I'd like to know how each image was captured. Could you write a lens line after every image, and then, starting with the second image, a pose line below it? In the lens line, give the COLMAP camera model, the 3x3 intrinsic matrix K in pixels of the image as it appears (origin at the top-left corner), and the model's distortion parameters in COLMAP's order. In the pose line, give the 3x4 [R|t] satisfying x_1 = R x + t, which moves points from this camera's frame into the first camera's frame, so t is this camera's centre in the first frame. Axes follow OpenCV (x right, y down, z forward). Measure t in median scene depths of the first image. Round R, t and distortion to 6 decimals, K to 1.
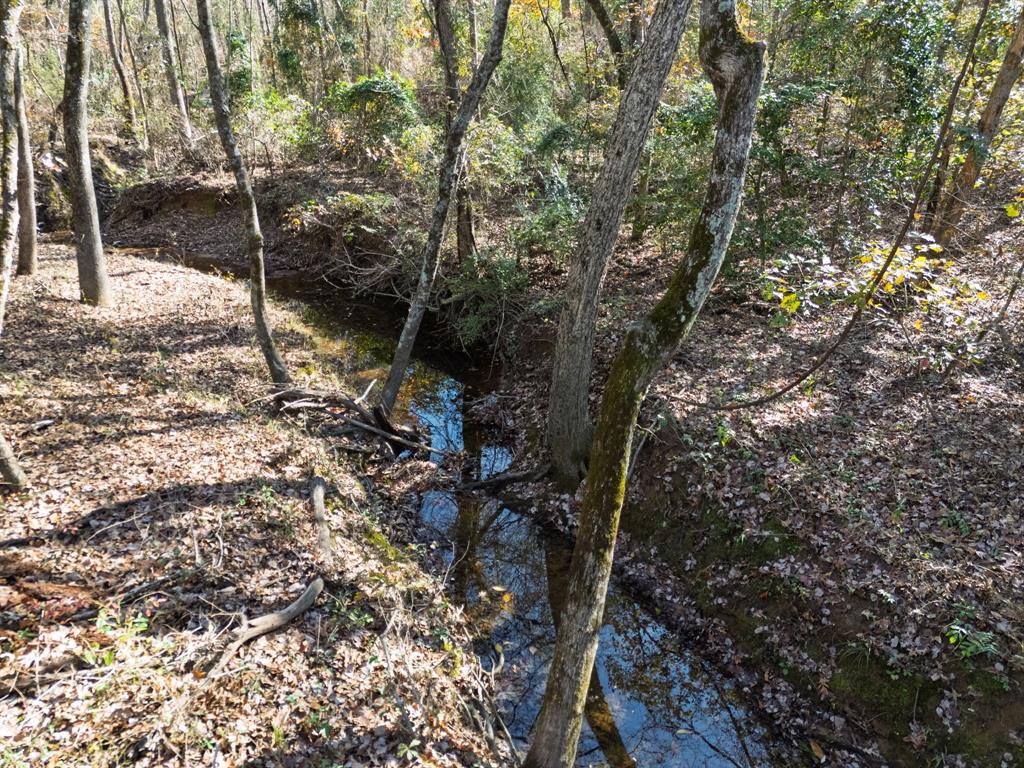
lens RADIAL K [[735.8, 0, 507.1], [0, 735.8, 382.3], [0, 0, 1]] dist [0.038440, -0.029582]
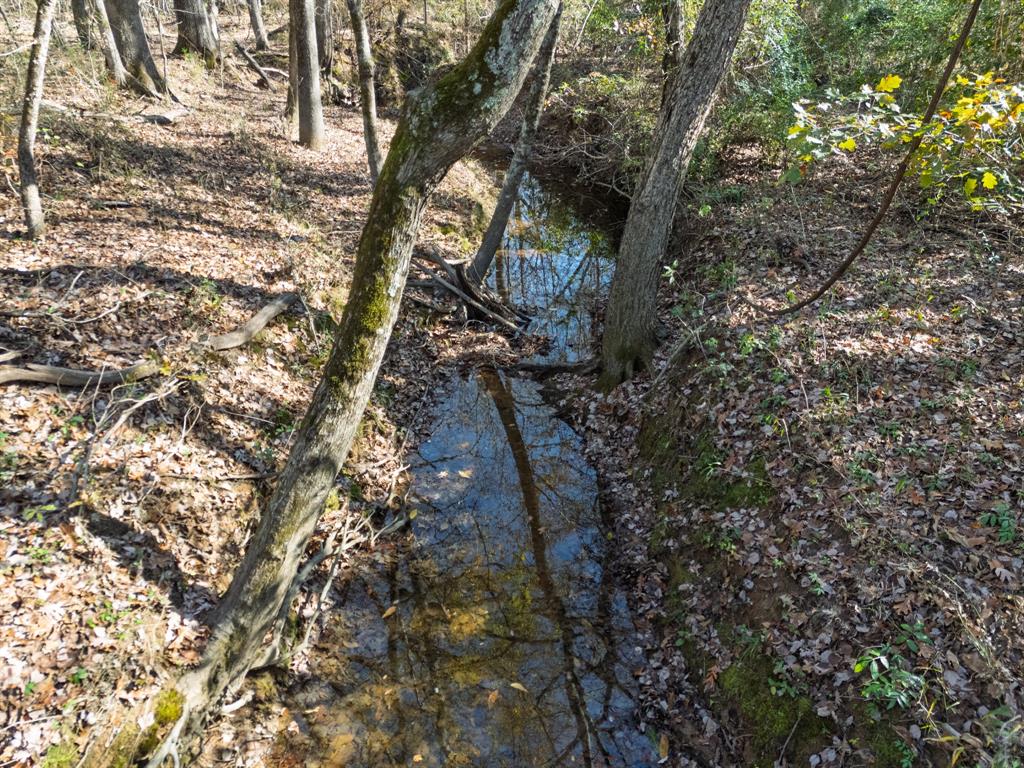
lens RADIAL K [[735.8, 0, 512.3], [0, 735.8, 387.5], [0, 0, 1]] dist [0.038440, -0.029582]
pose [[0.884307, 0.224829, -0.409211, 0.447546], [-0.185242, 0.973442, 0.134520, 0.066815], [0.428588, -0.043154, 0.902469, 0.251641]]
